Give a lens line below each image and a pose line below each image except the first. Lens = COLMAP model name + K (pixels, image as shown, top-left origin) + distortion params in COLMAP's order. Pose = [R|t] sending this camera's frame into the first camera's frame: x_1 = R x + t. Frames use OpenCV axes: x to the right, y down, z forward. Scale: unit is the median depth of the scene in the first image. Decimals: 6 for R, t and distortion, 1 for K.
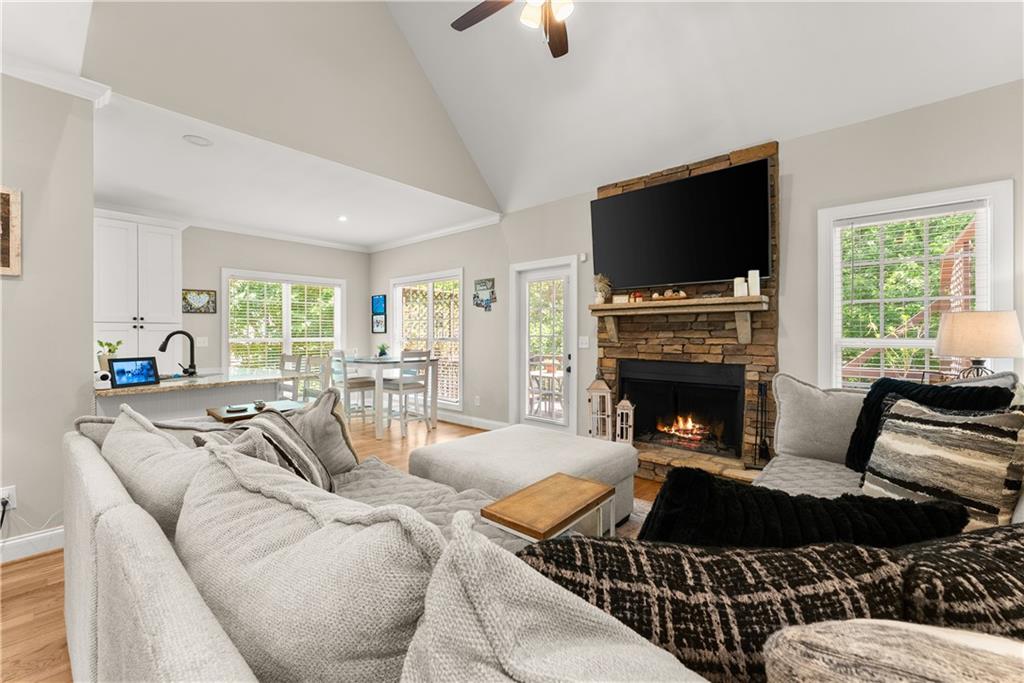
lens RADIAL K [[418.5, 0, 516.0], [0, 418.5, 336.4], [0, 0, 1]] dist [0.002663, -0.000624]
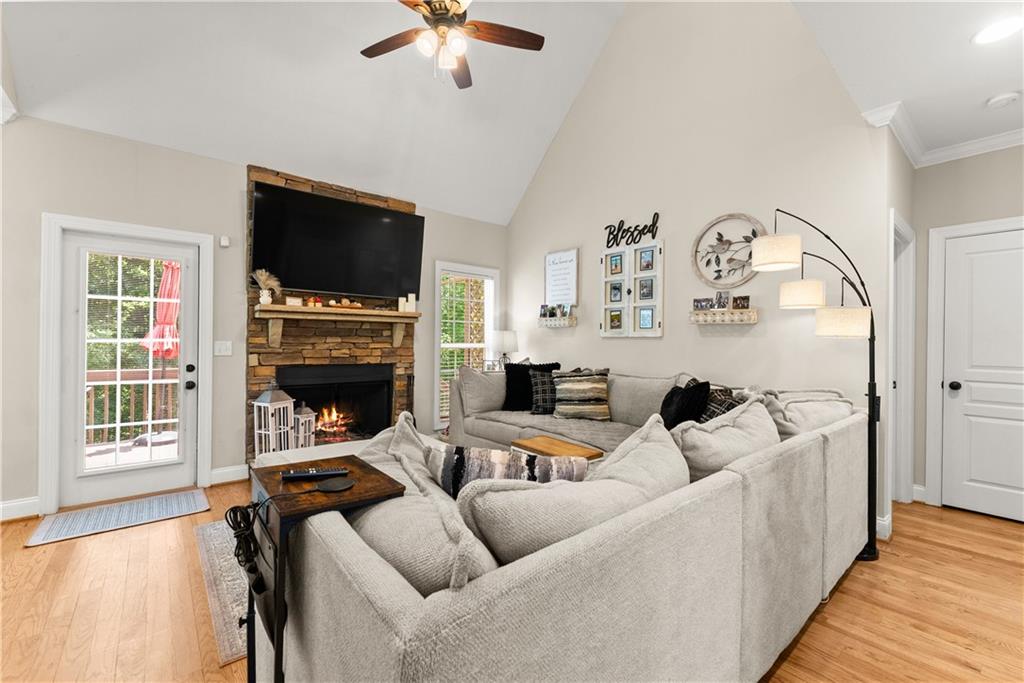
lens RADIAL K [[418.5, 0, 508.6], [0, 418.5, 341.0], [0, 0, 1]] dist [0.002663, -0.000624]
pose [[0.168813, 0.004085, 0.985640, -0.575471], [-0.004563, 0.999984, -0.003363, 0.000521], [-0.985638, -0.003930, 0.168829, 0.358628]]
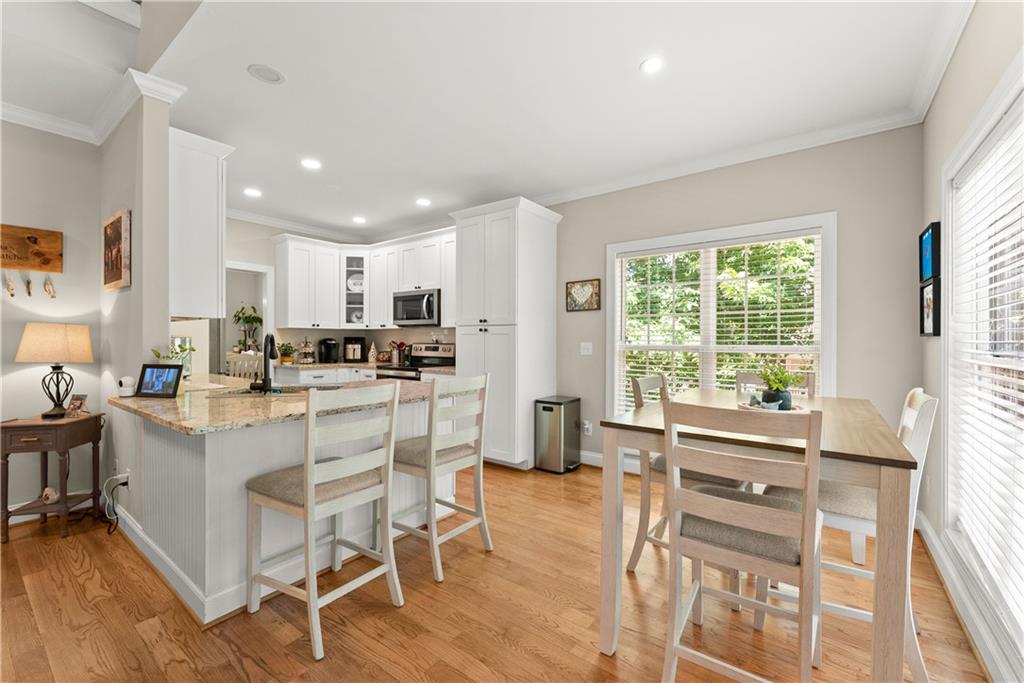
lens RADIAL K [[418.5, 0, 512.5], [0, 418.5, 338.2], [0, 0, 1]] dist [0.002663, -0.000624]
pose [[0.051792, 0.001703, -0.998656, -0.008340], [-0.010388, 0.999945, 0.001167, -0.007542], [0.998604, 0.010314, 0.051807, 1.084787]]
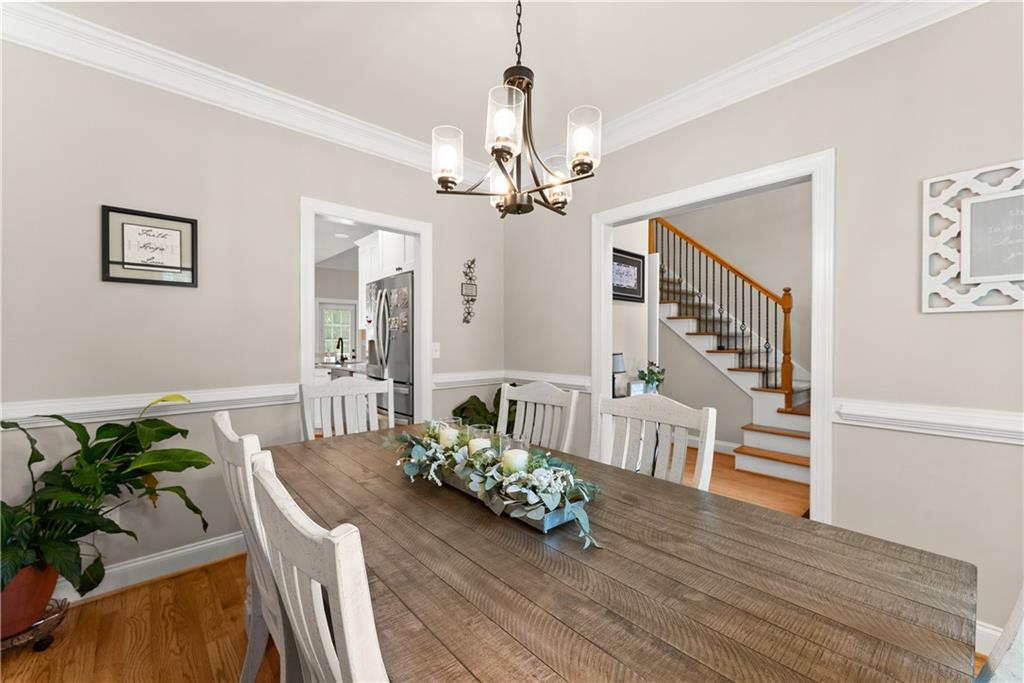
lens RADIAL K [[418.5, 0, 517.4], [0, 418.5, 341.4], [0, 0, 1]] dist [0.002663, -0.000624]
pose [[0.130074, -0.000557, 0.991504, -1.954994], [-0.002182, 0.999997, 0.000848, 0.001543], [-0.991502, -0.002274, 0.130072, -0.025396]]
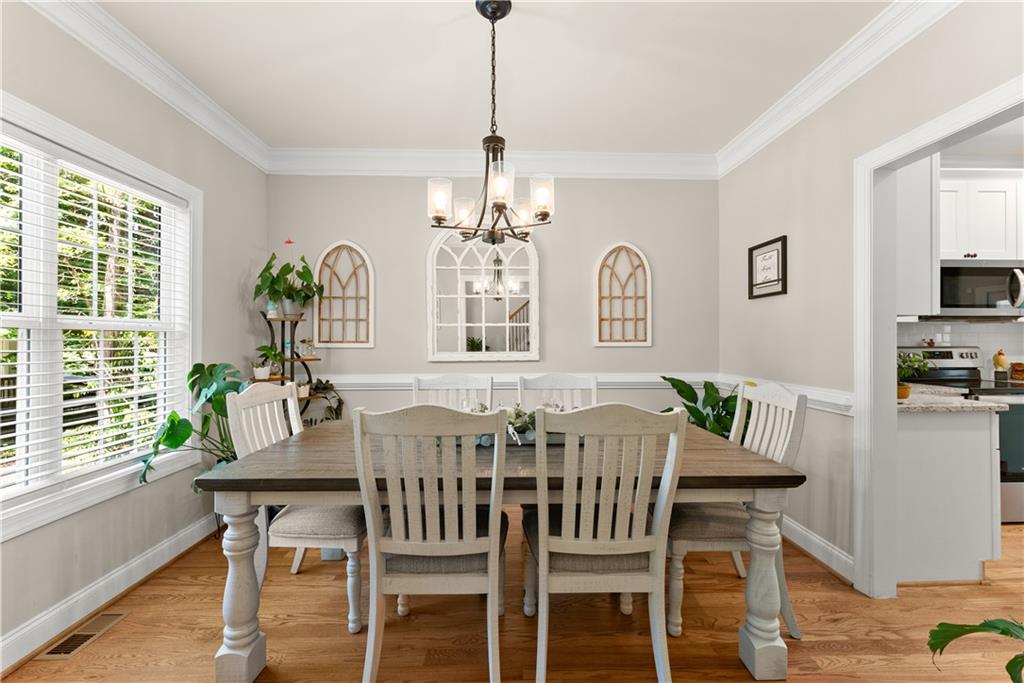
lens RADIAL K [[418.5, 0, 509.8], [0, 418.5, 336.1], [0, 0, 1]] dist [0.002663, -0.000624]
pose [[0.670492, 0.002340, -0.741913, -1.265218], [-0.005700, 0.999982, -0.001997, -0.001394], [0.741895, 0.005567, 0.670493, -0.267575]]
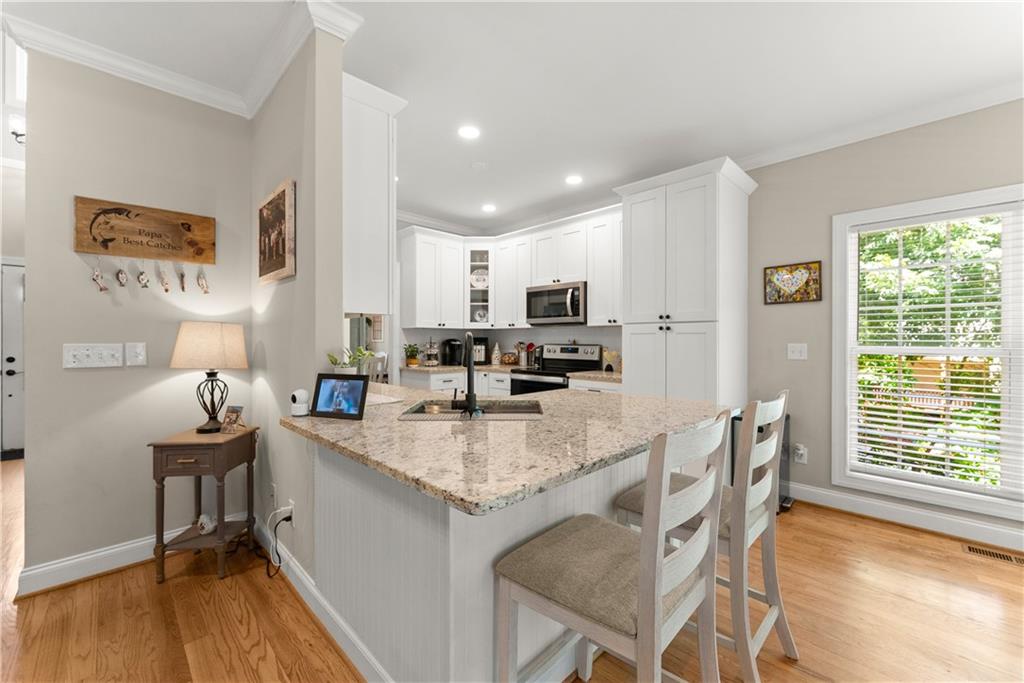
lens RADIAL K [[418.5, 0, 528.3], [0, 418.5, 337.4], [0, 0, 1]] dist [0.002663, -0.000624]
pose [[-0.088379, -0.000351, -0.996087, -0.173307], [-0.007671, 0.999971, 0.000329, -0.005982], [0.996057, 0.007670, -0.088379, 0.885934]]
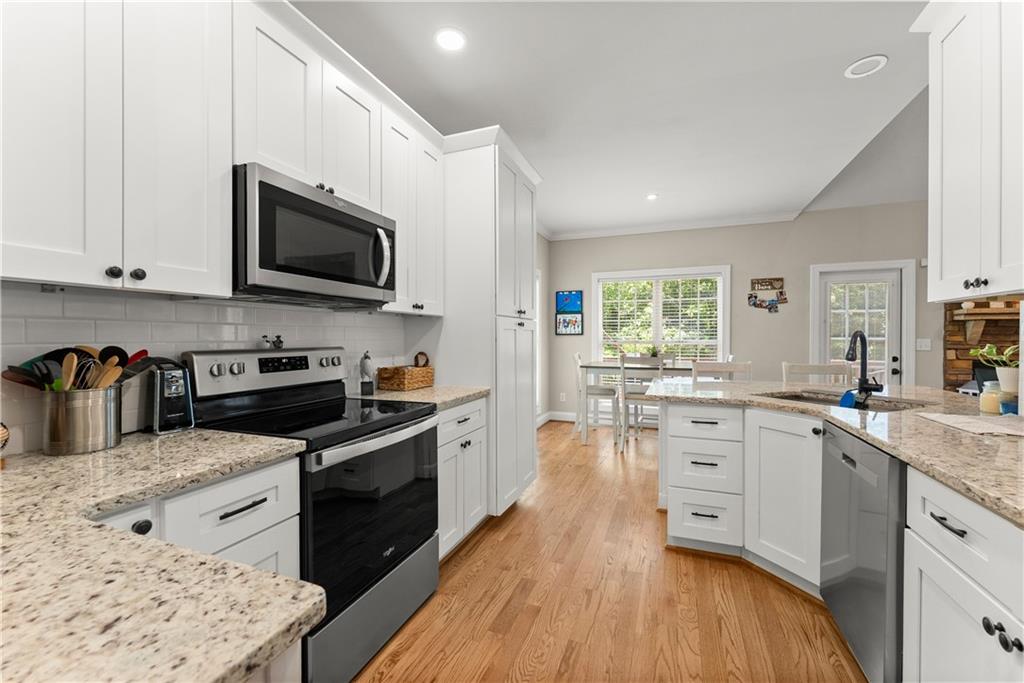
lens RADIAL K [[418.5, 0, 516.4], [0, 418.5, 341.6], [0, 0, 1]] dist [0.002663, -0.000624]
pose [[0.943055, -0.000499, 0.332635, -1.227718], [-0.001560, 0.999981, 0.005923, 0.001776], [-0.332632, -0.006105, 0.943037, 0.387921]]
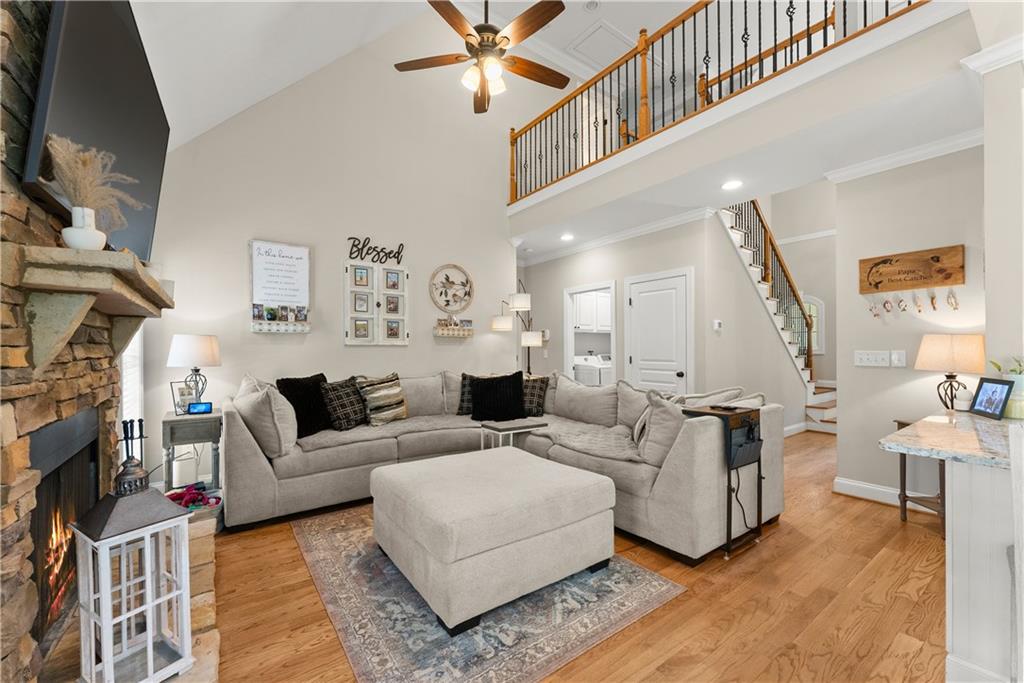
lens RADIAL K [[418.5, 0, 512.8], [0, 418.5, 343.7], [0, 0, 1]] dist [0.002663, -0.000624]
pose [[-0.972319, 0.008482, 0.233505, -0.160880], [0.007331, 0.999956, -0.005795, -0.008265], [-0.233544, -0.003922, -0.972338, 1.234437]]
